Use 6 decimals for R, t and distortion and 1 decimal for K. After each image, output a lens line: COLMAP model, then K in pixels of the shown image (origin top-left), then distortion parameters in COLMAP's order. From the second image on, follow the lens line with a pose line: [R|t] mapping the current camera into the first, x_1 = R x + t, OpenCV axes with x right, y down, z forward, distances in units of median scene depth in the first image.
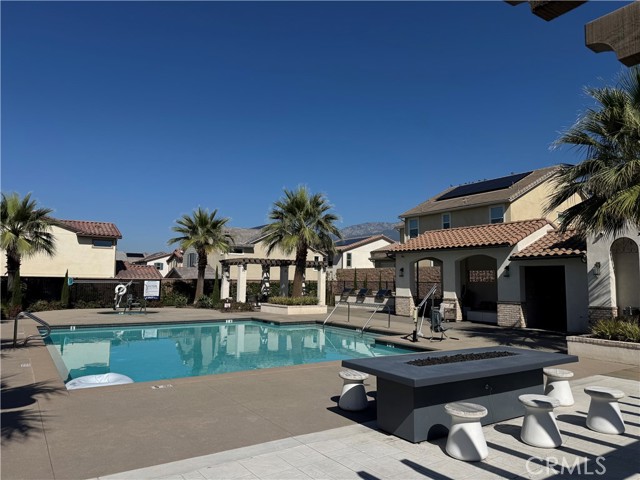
lens RADIAL K [[452.5, 0, 321.3], [0, 452.5, 234.3], [0, 0, 1]] dist [0.054081, -0.058054]
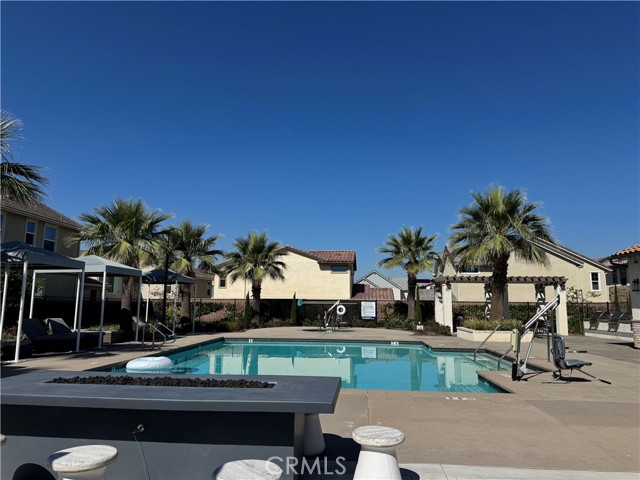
lens RADIAL K [[452.5, 0, 322.1], [0, 452.5, 240.8], [0, 0, 1]] dist [0.054081, -0.058054]
pose [[0.772747, -0.095544, -0.627482, 0.240358], [0.068110, 0.995379, -0.067684, 0.030468], [0.631050, 0.009565, 0.775684, 0.154553]]
